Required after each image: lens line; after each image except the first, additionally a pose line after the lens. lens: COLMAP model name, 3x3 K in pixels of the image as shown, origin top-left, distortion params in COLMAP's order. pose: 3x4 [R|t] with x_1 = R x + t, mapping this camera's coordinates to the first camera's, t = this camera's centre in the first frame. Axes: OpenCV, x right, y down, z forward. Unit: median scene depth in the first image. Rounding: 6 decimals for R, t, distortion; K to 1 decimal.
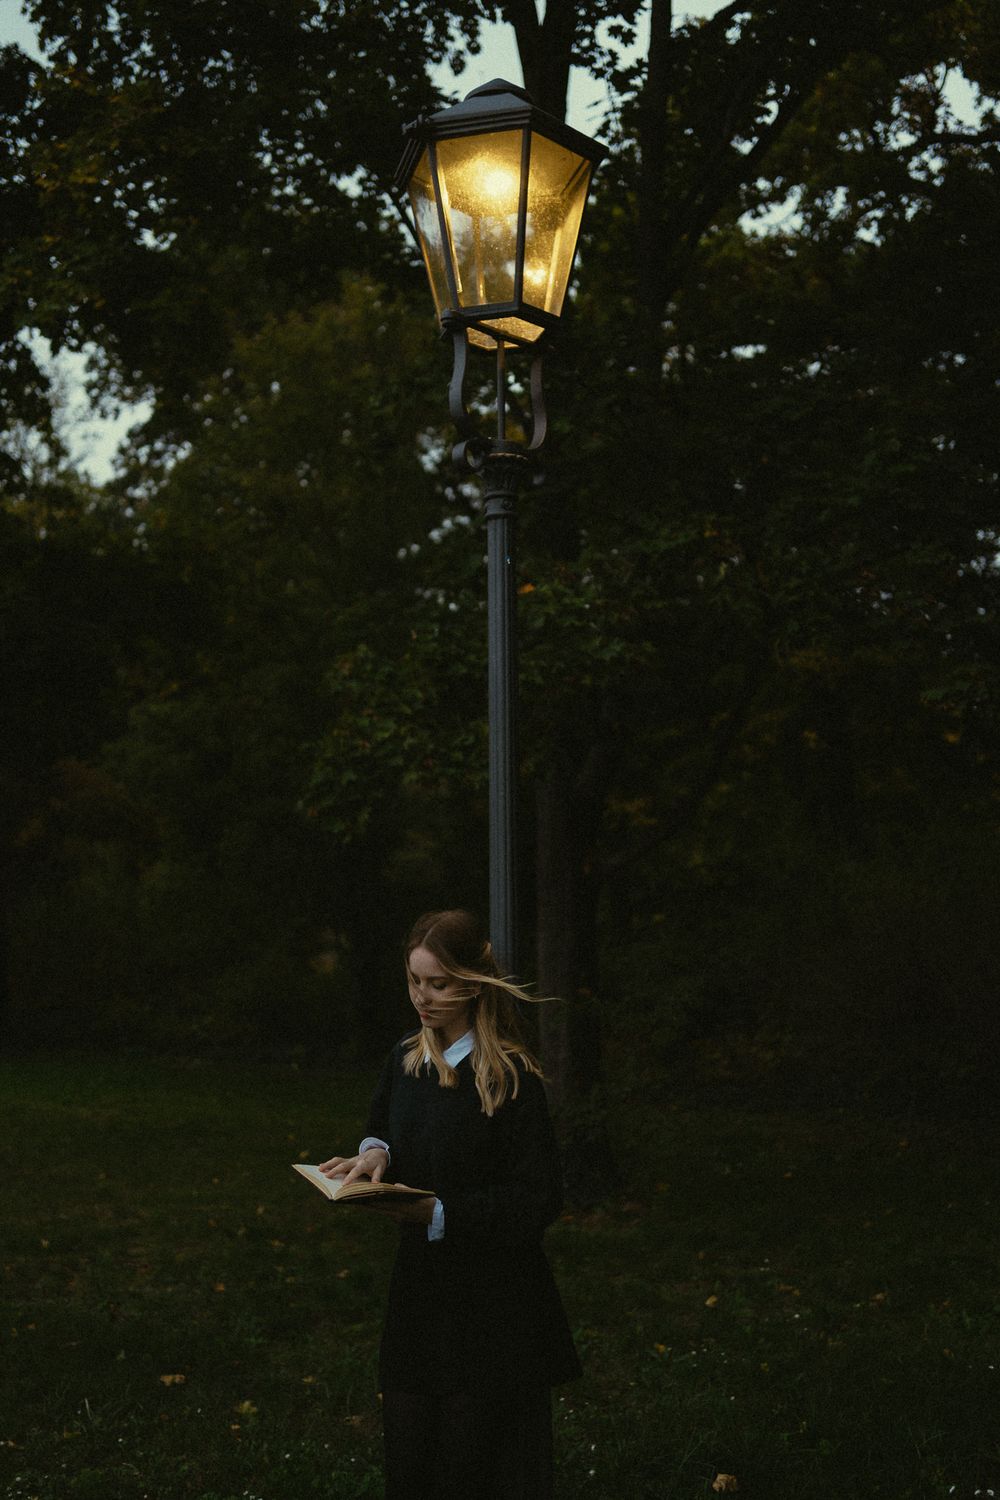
lens RADIAL K [[1420.8, 0, 497.0], [0, 1420.8, 778.1], [0, 0, 1]] dist [-0.007561, -0.011015]
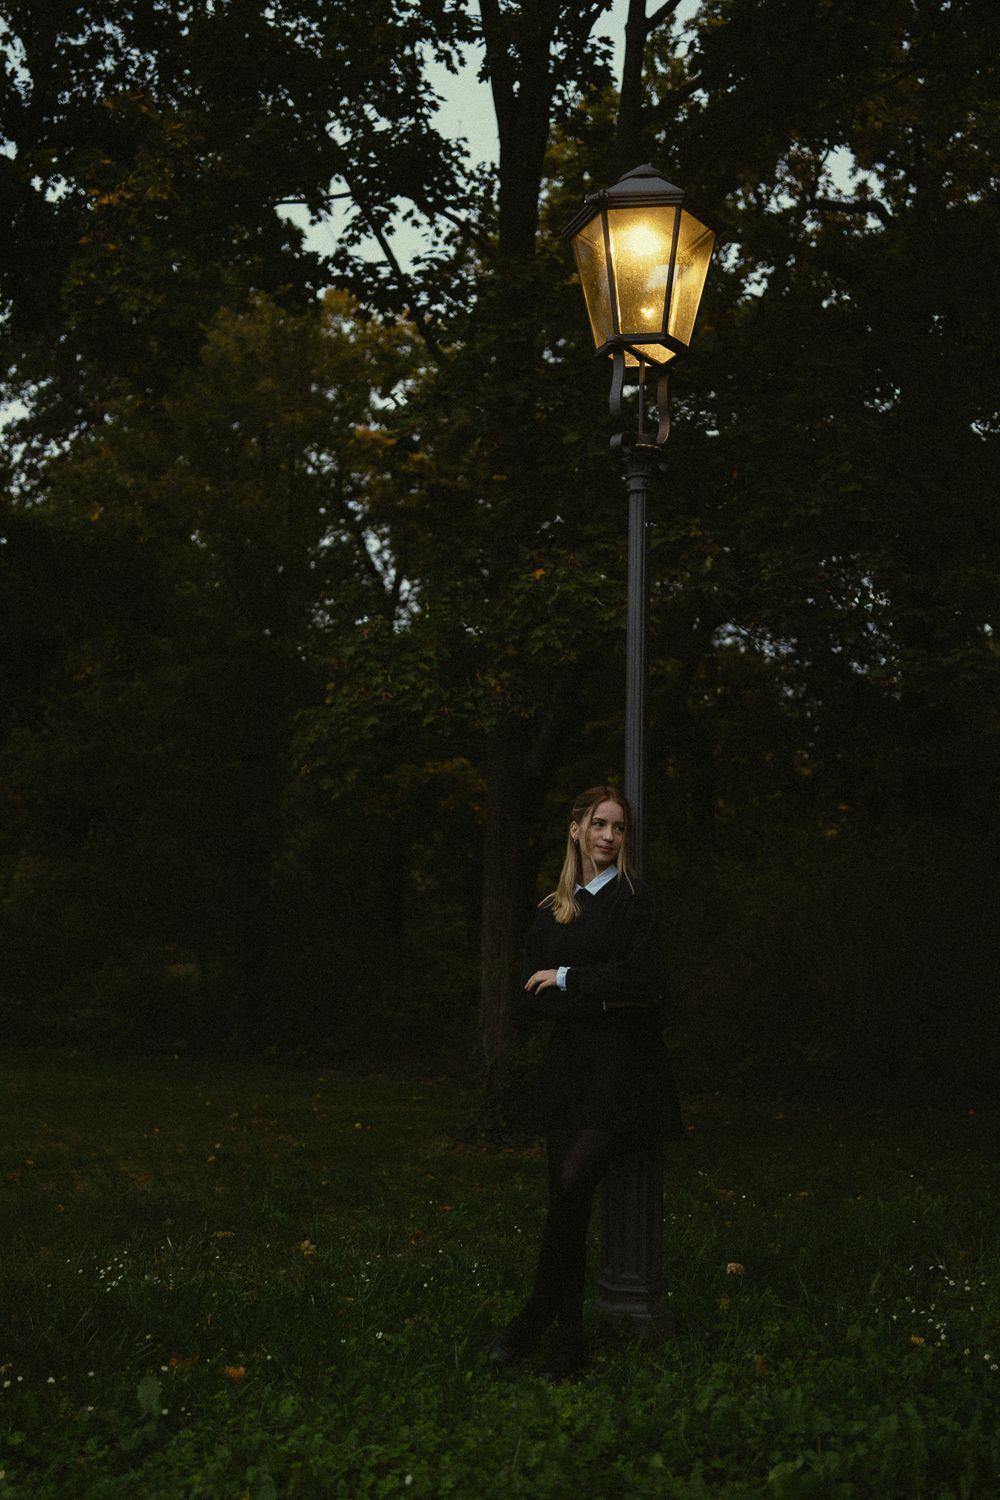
lens RADIAL K [[1445.8, 0, 466.4], [0, 1445.8, 792.3], [0, 0, 1]] dist [-0.025821, 0.010638]
pose [[0.994242, 0.044879, 0.097310, -0.067381], [-0.043636, 0.998937, -0.014866, 0.030251], [-0.097874, 0.010534, 0.995143, -0.079894]]
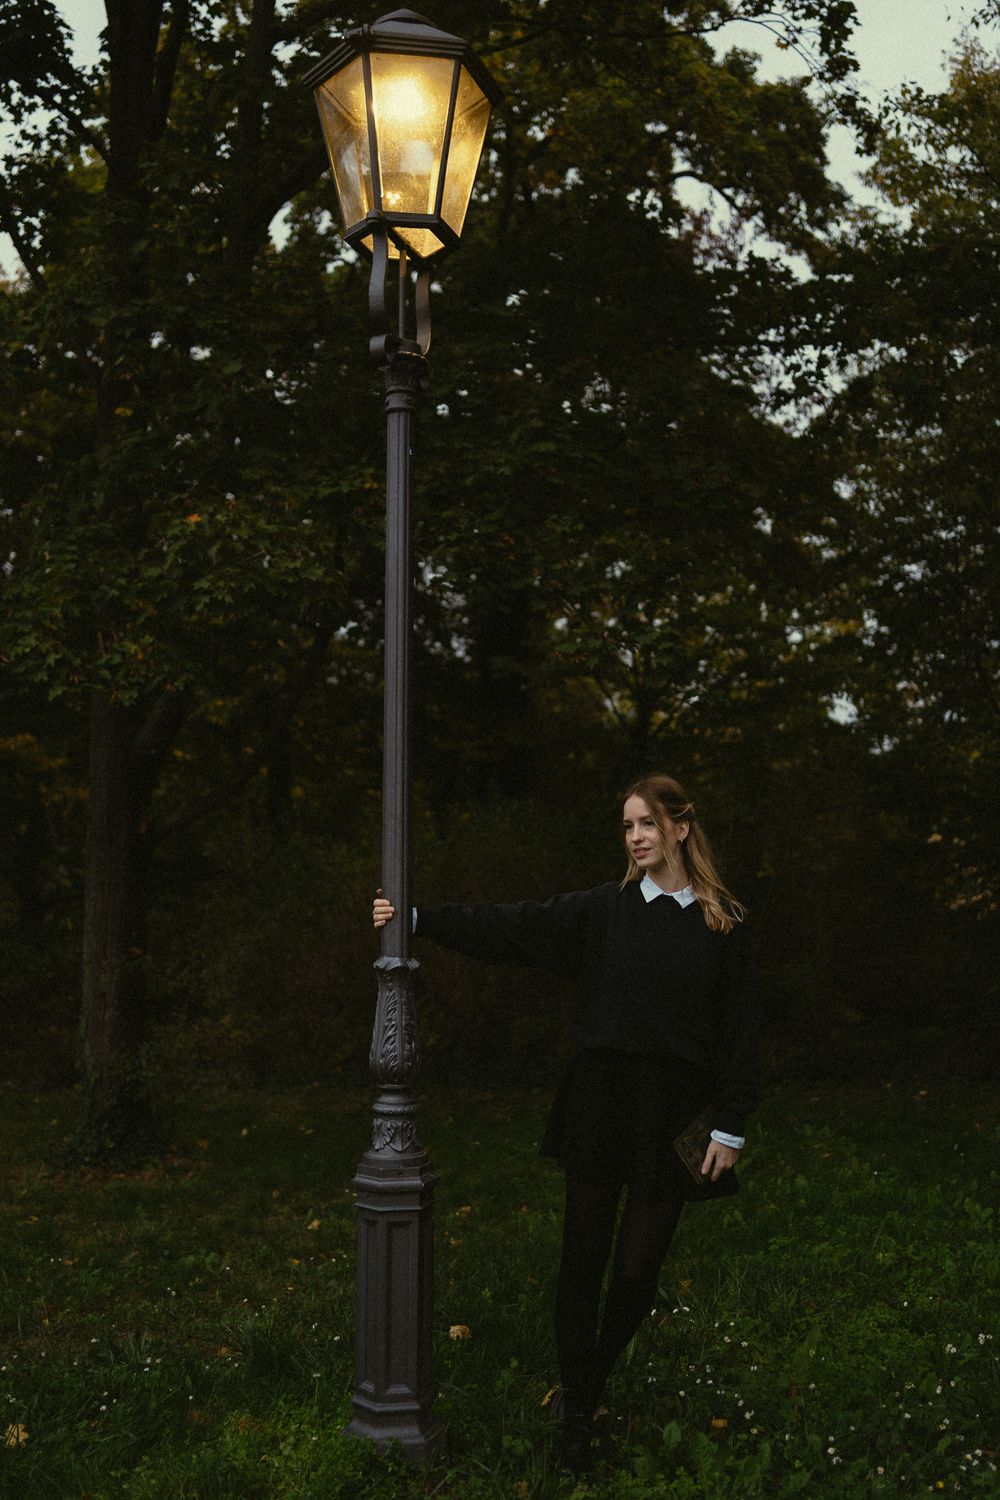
lens RADIAL K [[1431.0, 0, 498.2], [0, 1431.0, 776.3], [0, 0, 1]] dist [-0.018958, 0.016086]
pose [[0.906326, 0.054254, 0.419083, -0.089668], [-0.049099, 0.998527, -0.023083, 0.027795], [-0.419718, 0.000344, 0.907654, -0.004251]]
